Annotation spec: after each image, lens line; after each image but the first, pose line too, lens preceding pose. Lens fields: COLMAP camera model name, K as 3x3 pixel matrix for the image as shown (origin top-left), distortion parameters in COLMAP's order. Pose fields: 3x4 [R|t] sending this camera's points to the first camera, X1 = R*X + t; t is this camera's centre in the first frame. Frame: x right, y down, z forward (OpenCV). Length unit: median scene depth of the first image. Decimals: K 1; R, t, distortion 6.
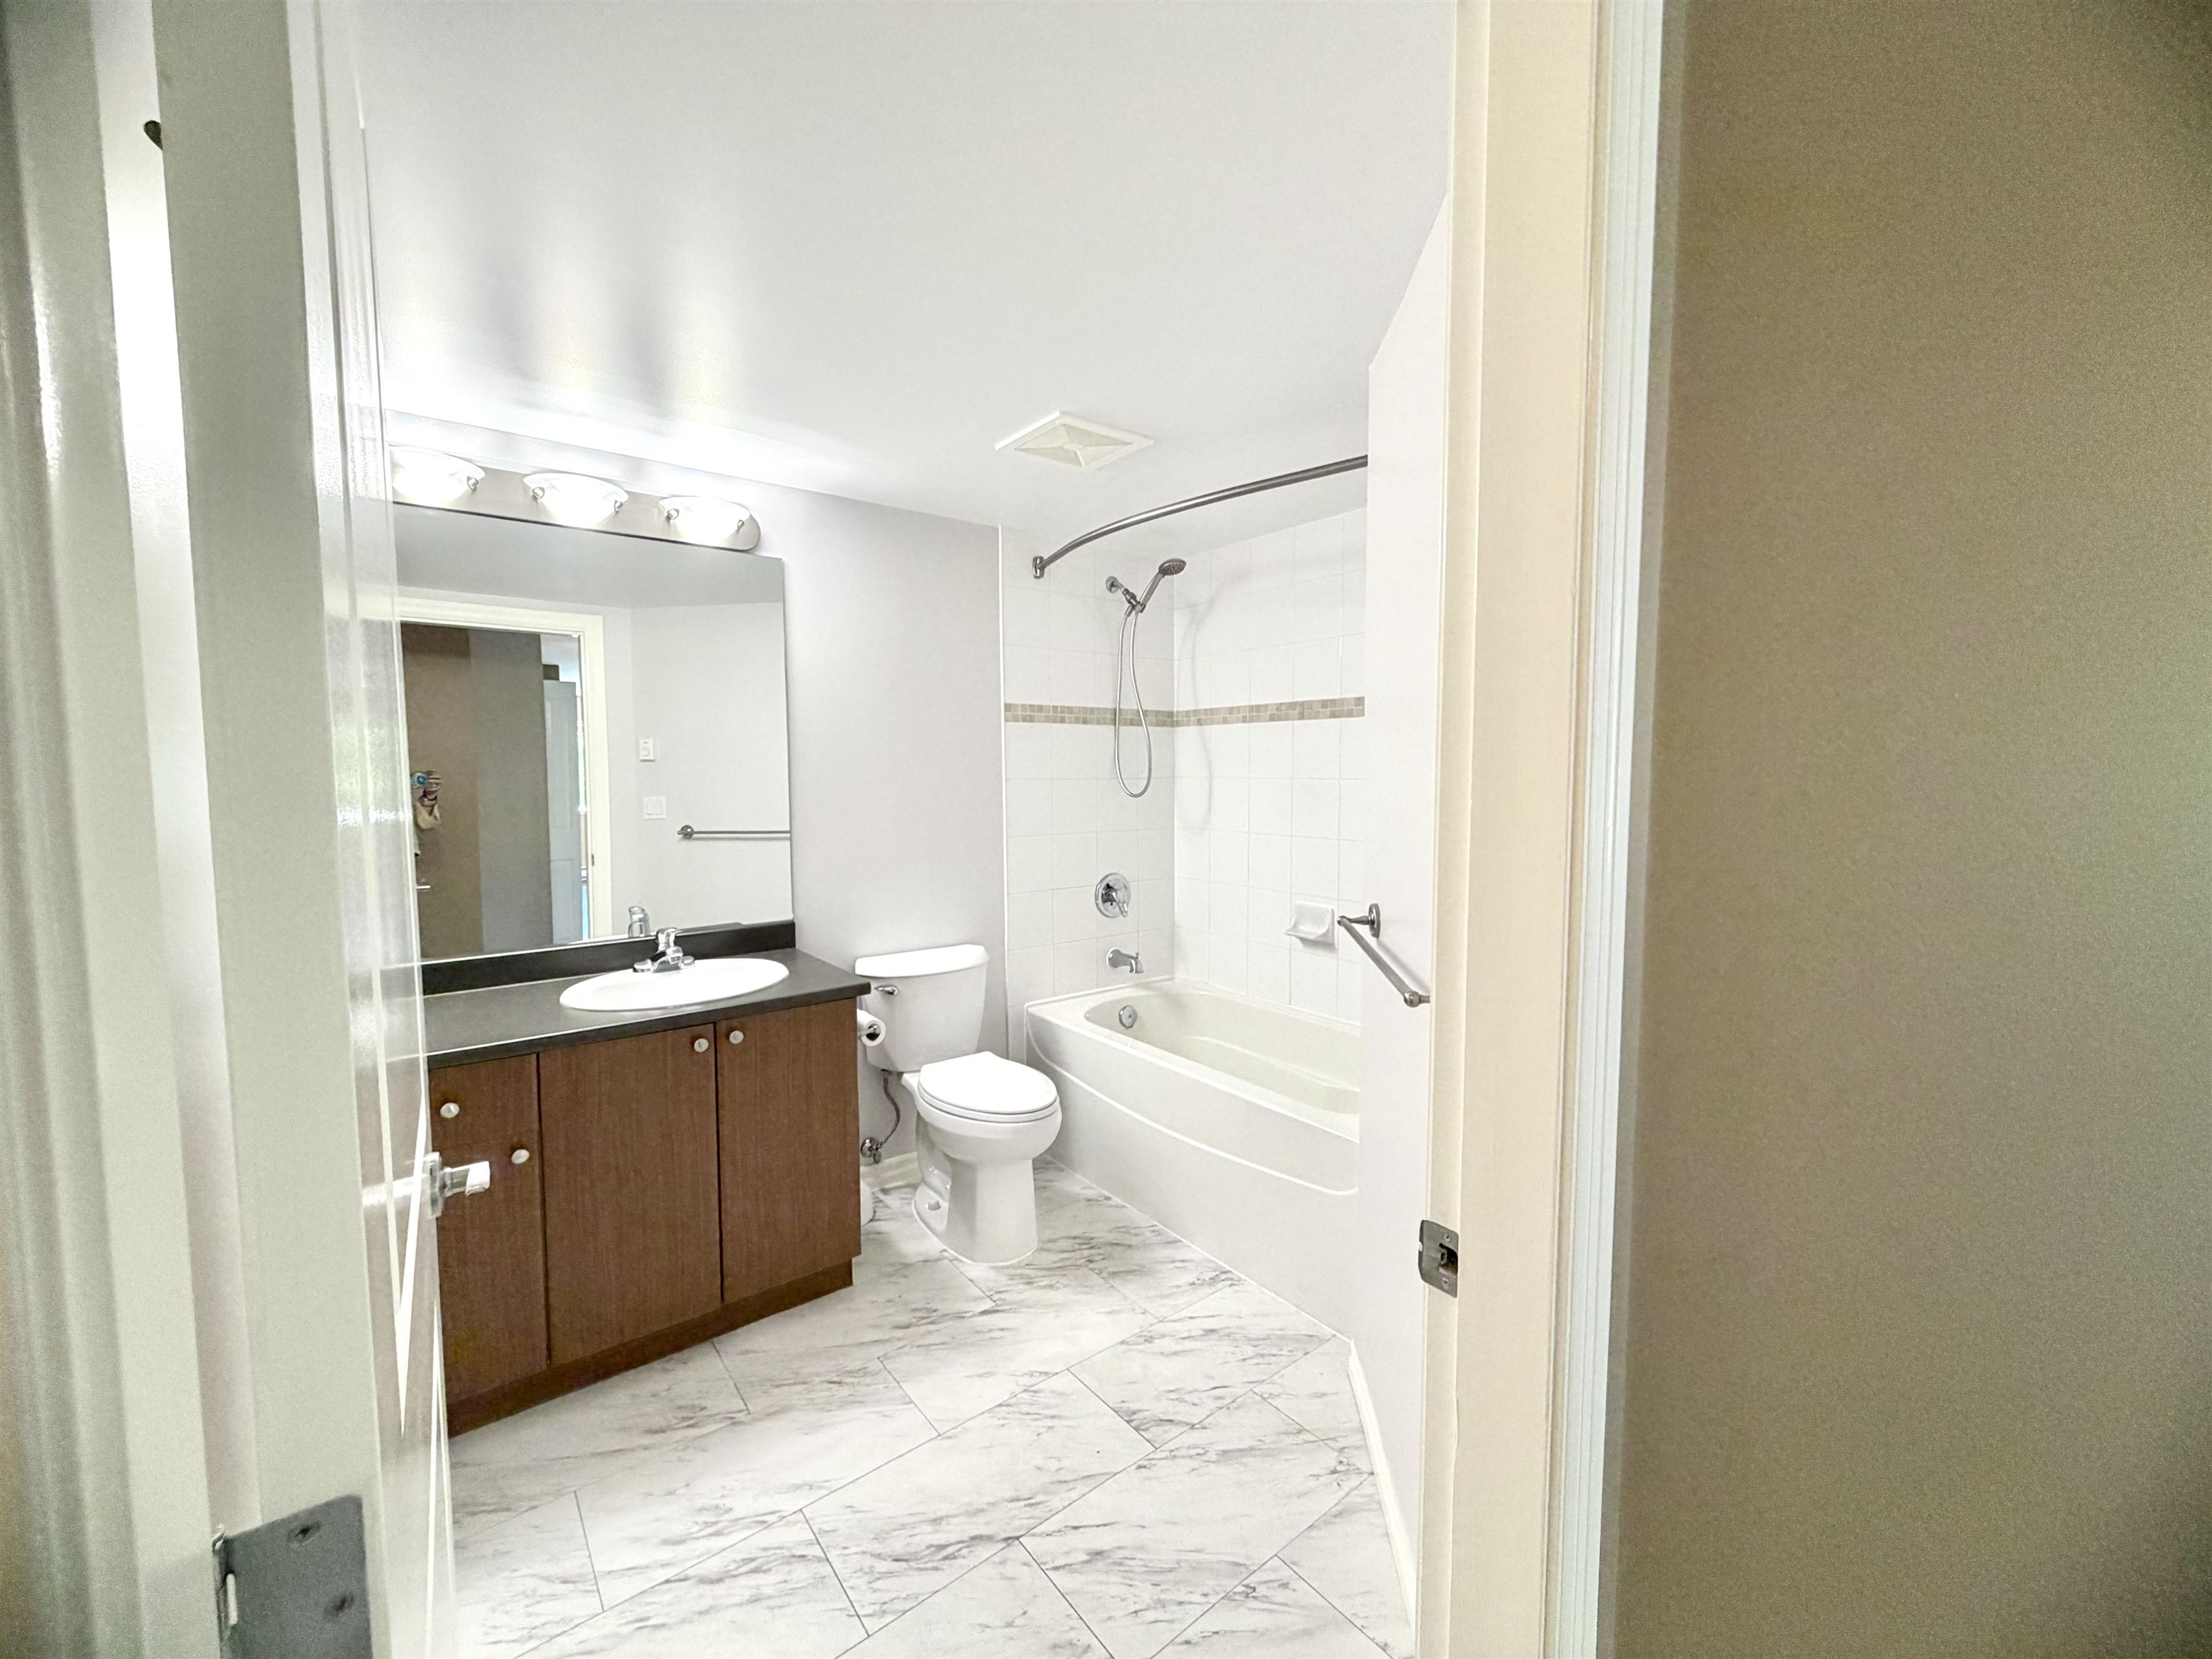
lens RADIAL K [[882.8, 0, 1098.3], [0, 882.8, 827.9], [0, 0, 1]] dist [0.001025, 0.000185]
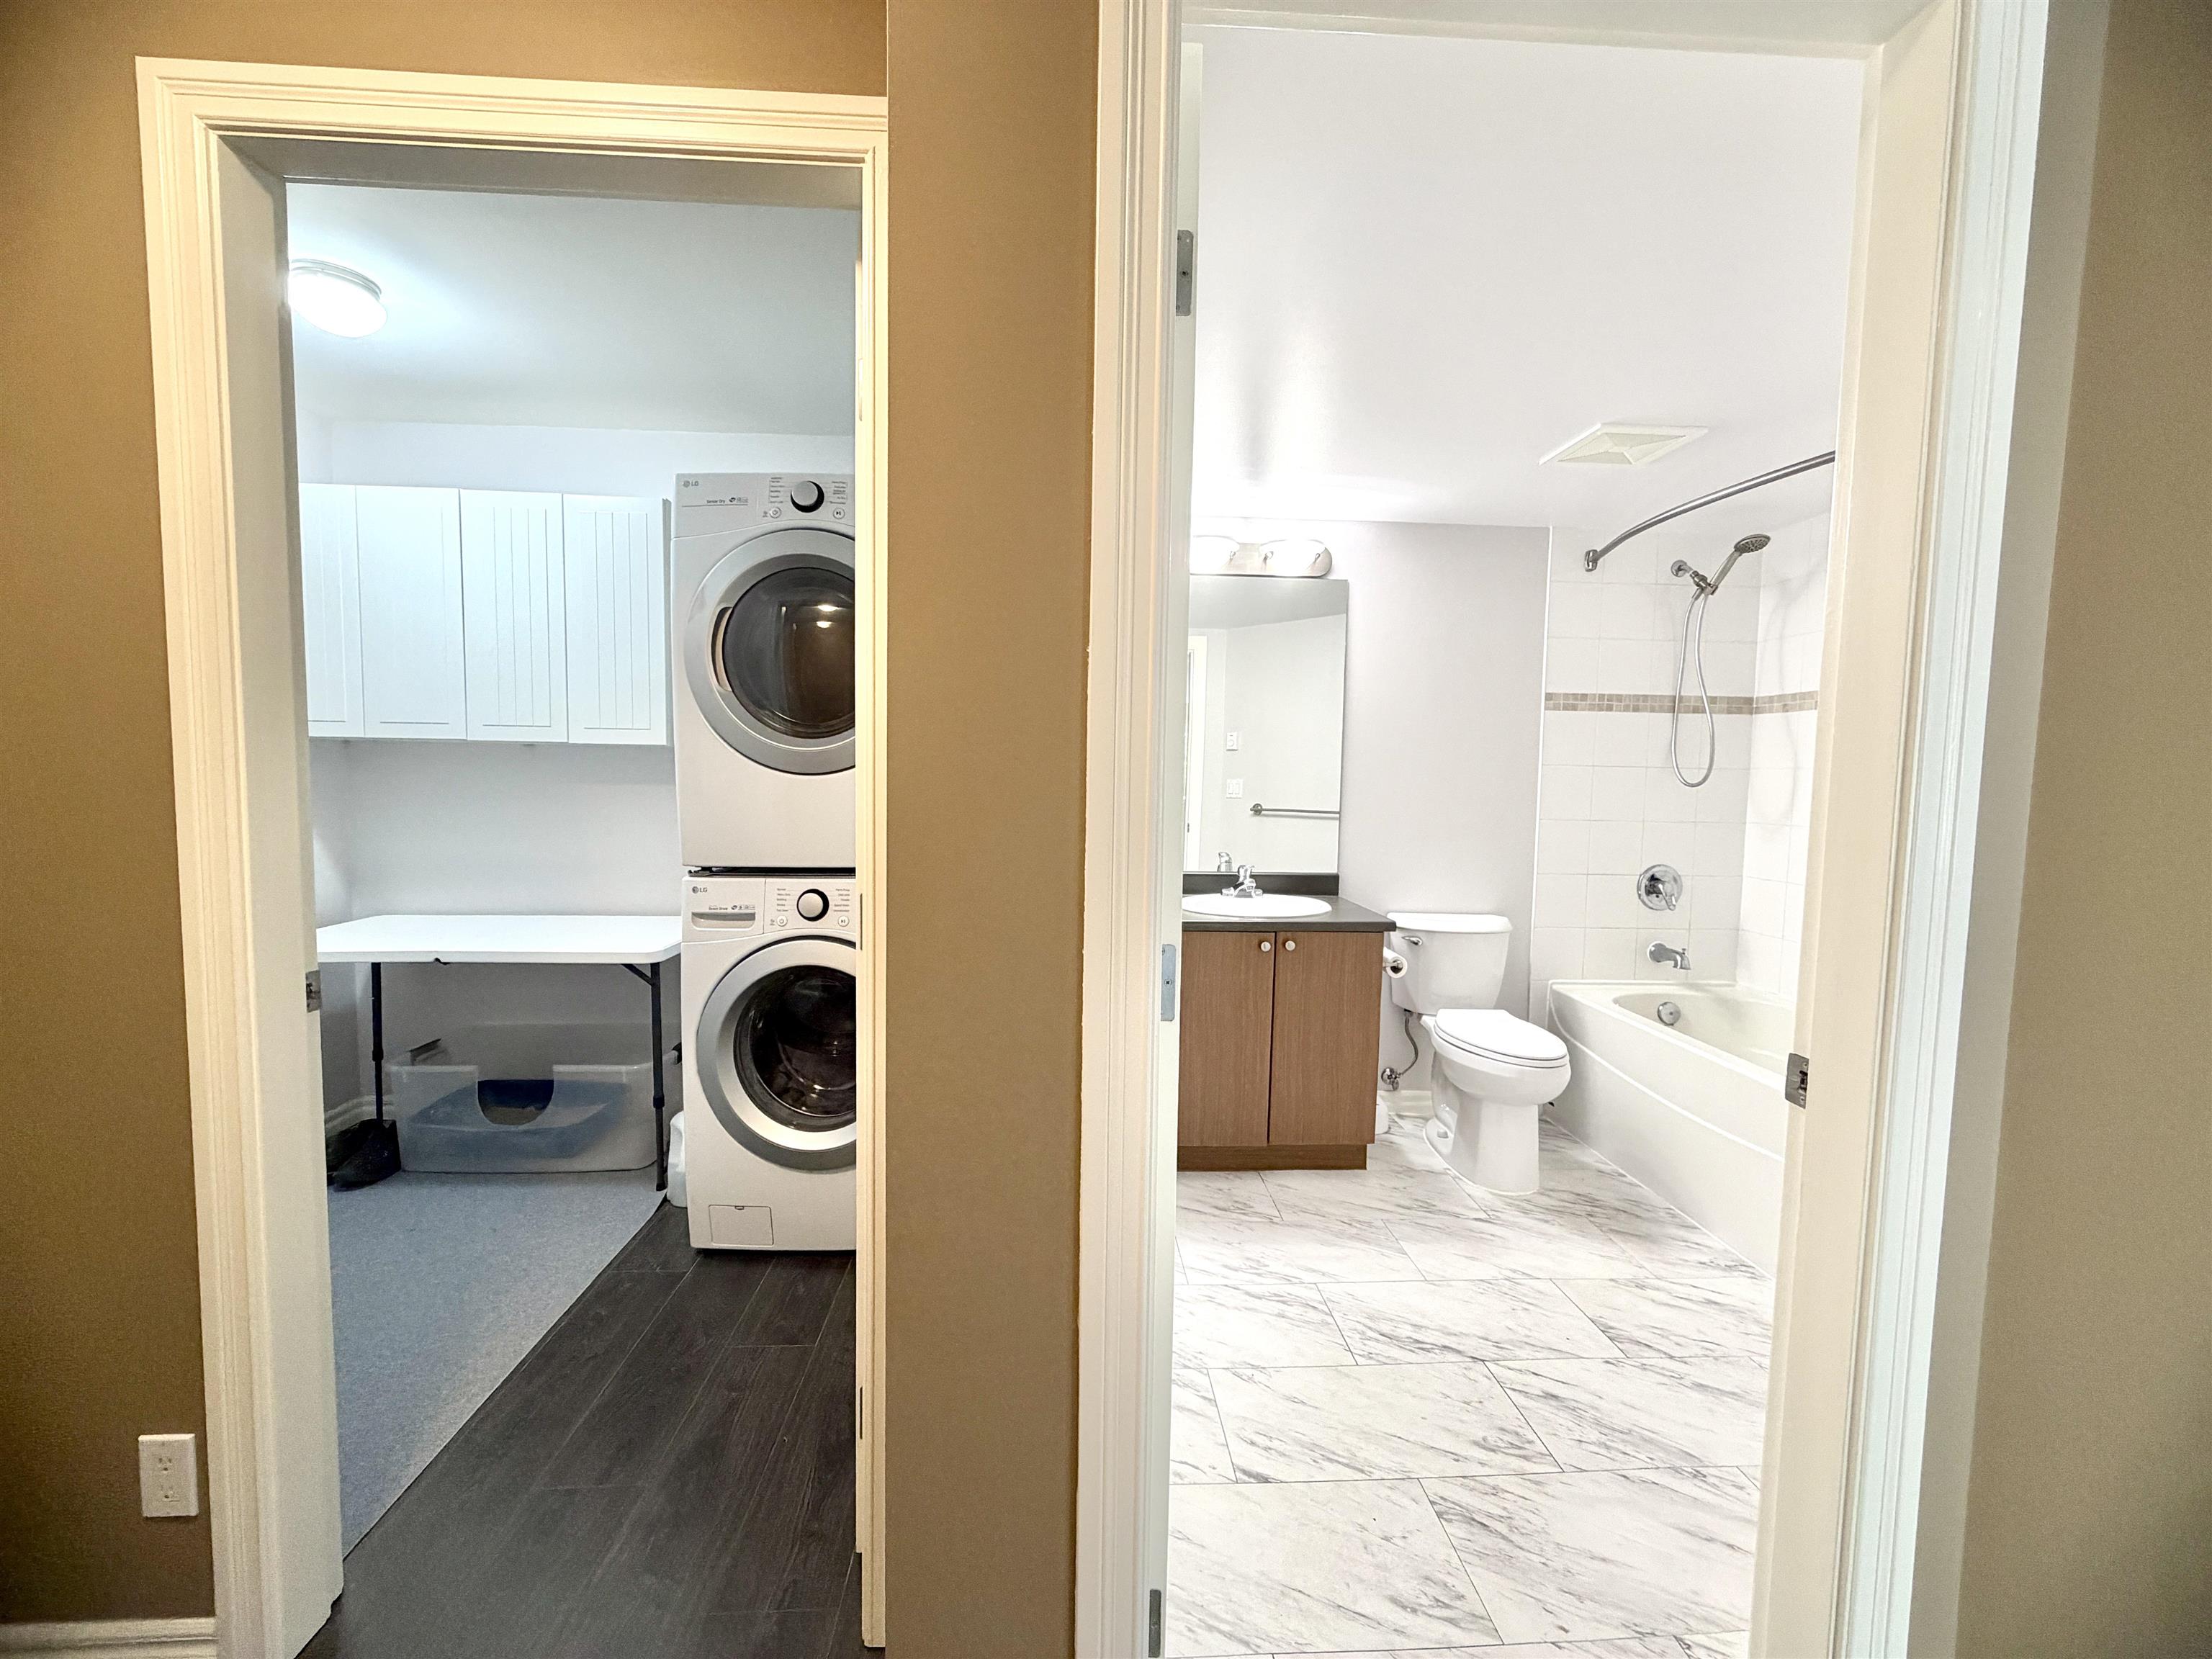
lens RADIAL K [[882.8, 0, 1098.3], [0, 882.8, 827.9], [0, 0, 1]] dist [0.001025, 0.000185]
pose [[0.820817, 0.056845, -0.568356, 0.082238], [-0.060258, 0.998101, 0.012802, 0.050020], [0.568004, 0.023740, 0.822683, -0.219092]]
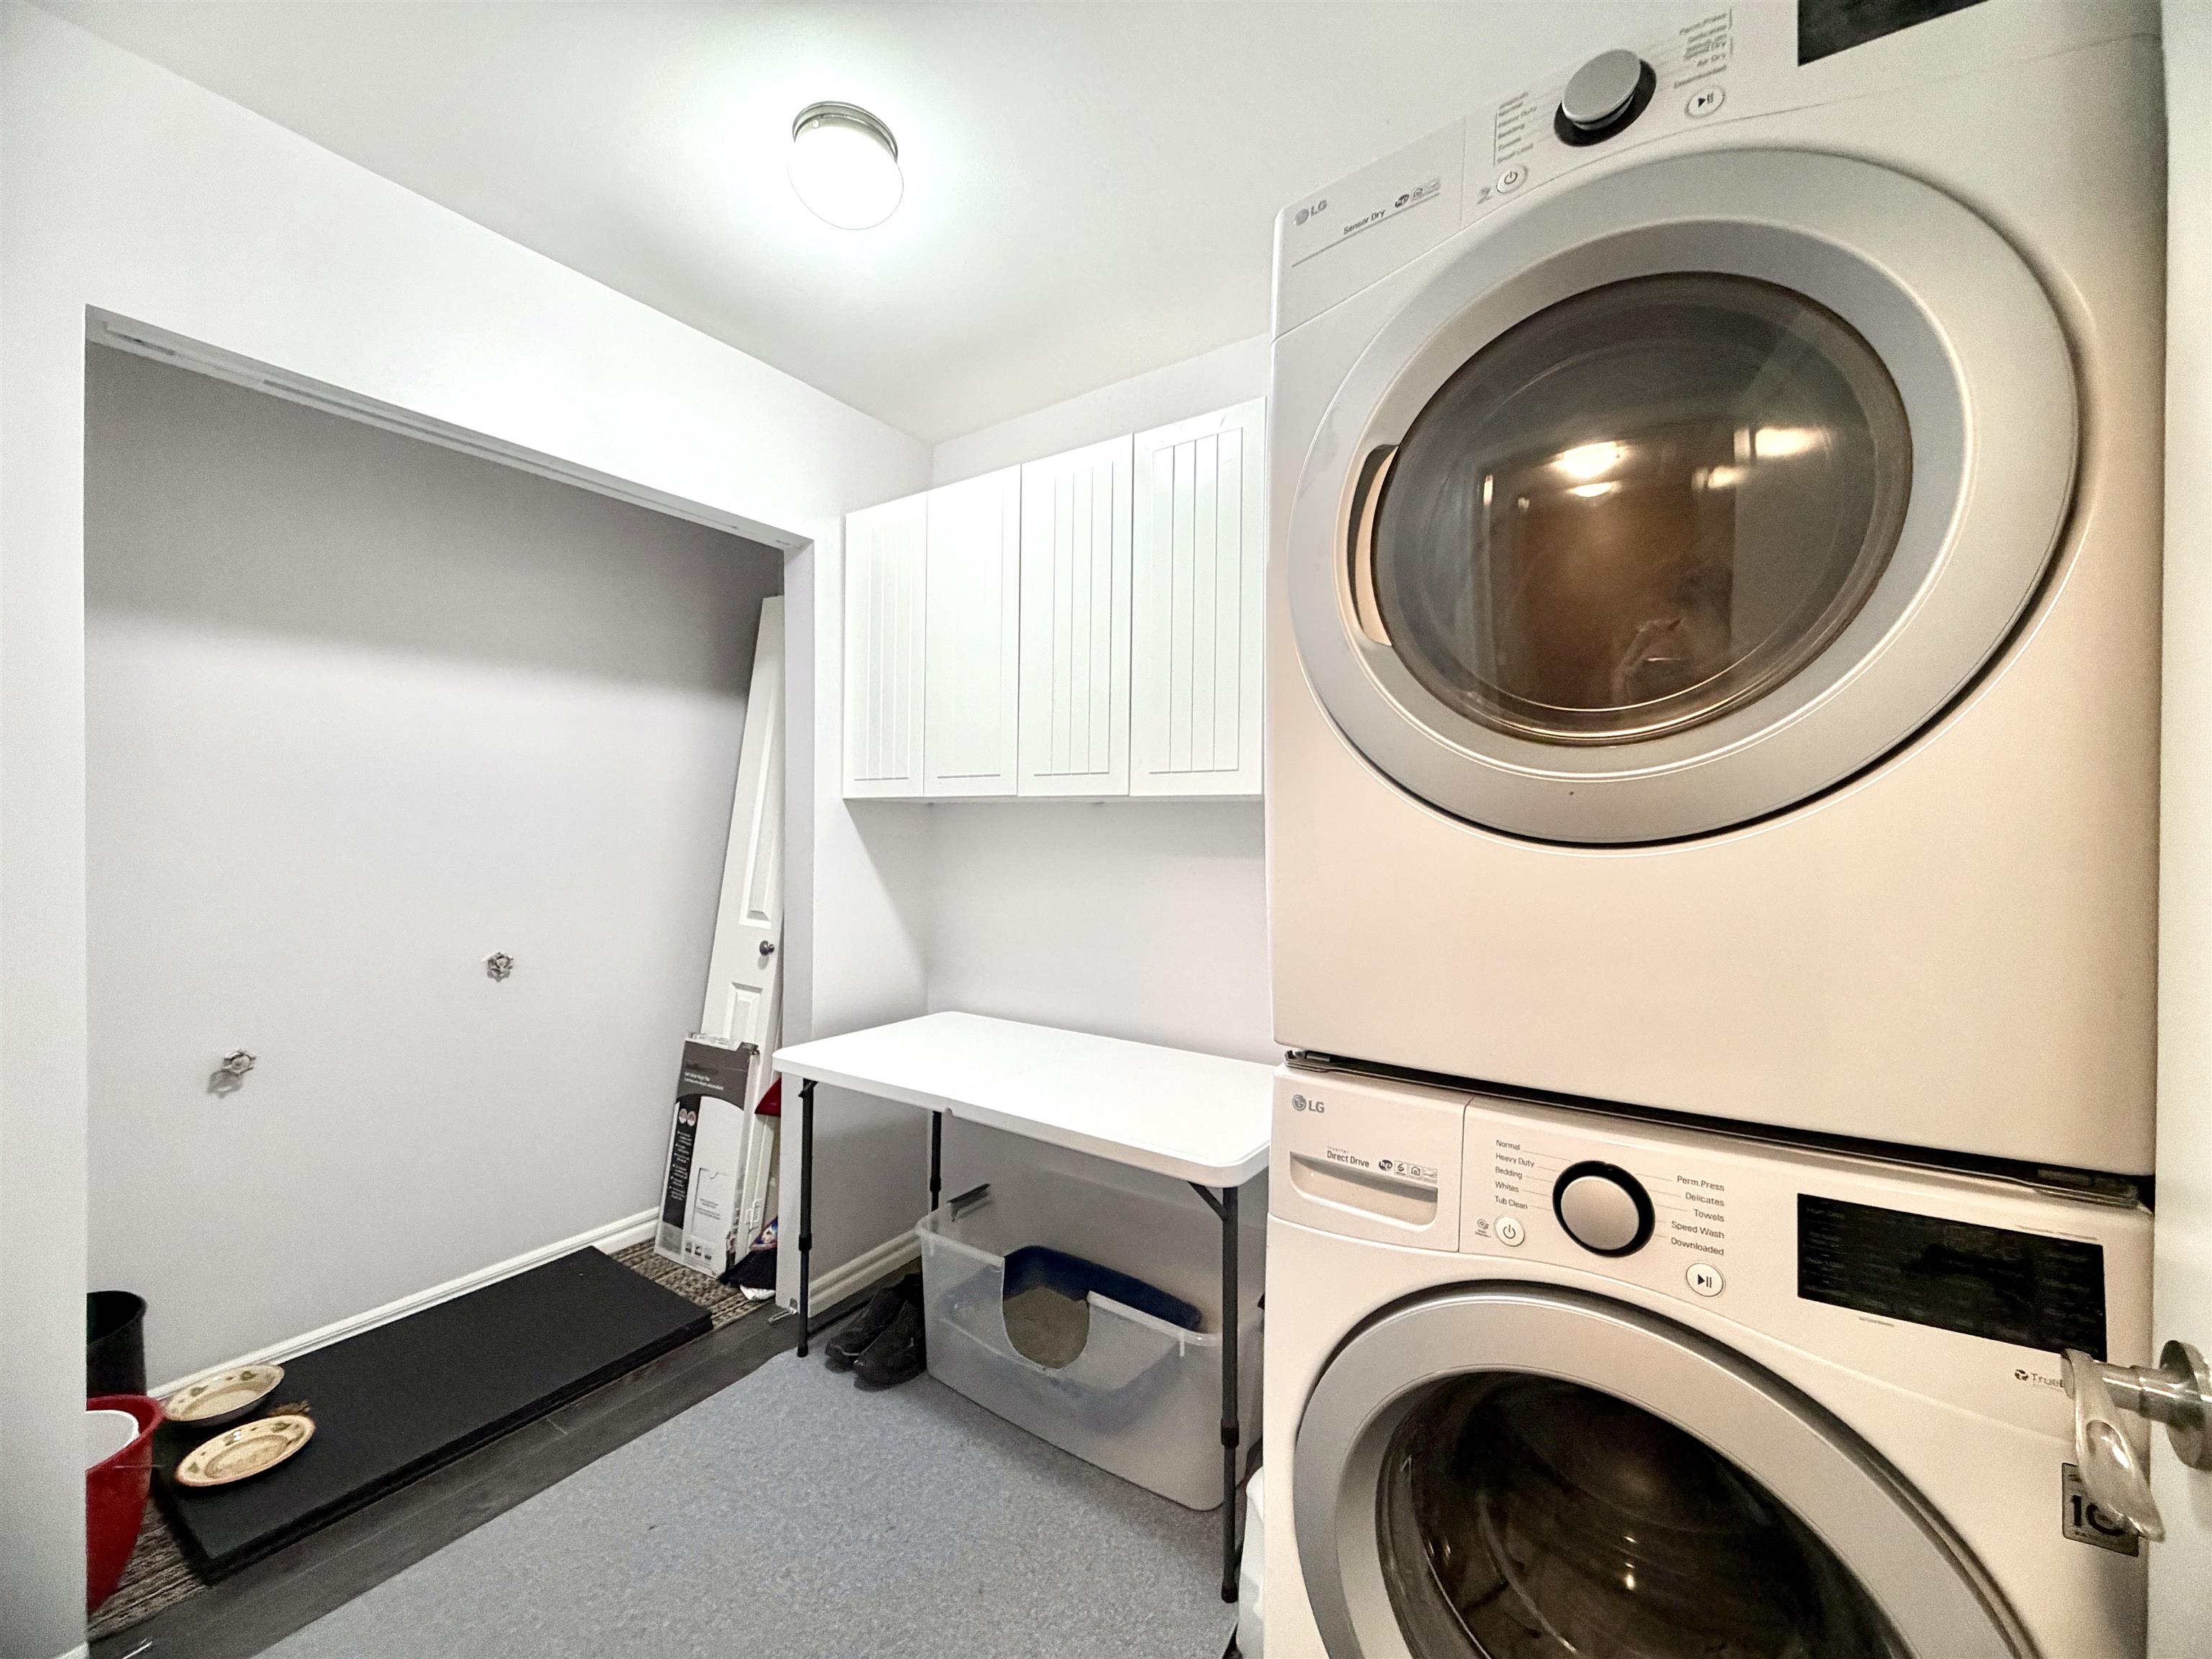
lens RADIAL K [[877.0, 0, 1094.8], [0, 877.0, 829.2], [0, 0, 1]] dist [0.000026, 0.000076]
pose [[0.293366, 0.007014, -0.955975, -0.416478], [-0.079503, 0.996688, -0.017085, 0.040210], [0.952689, 0.081015, 0.292952, 0.078416]]
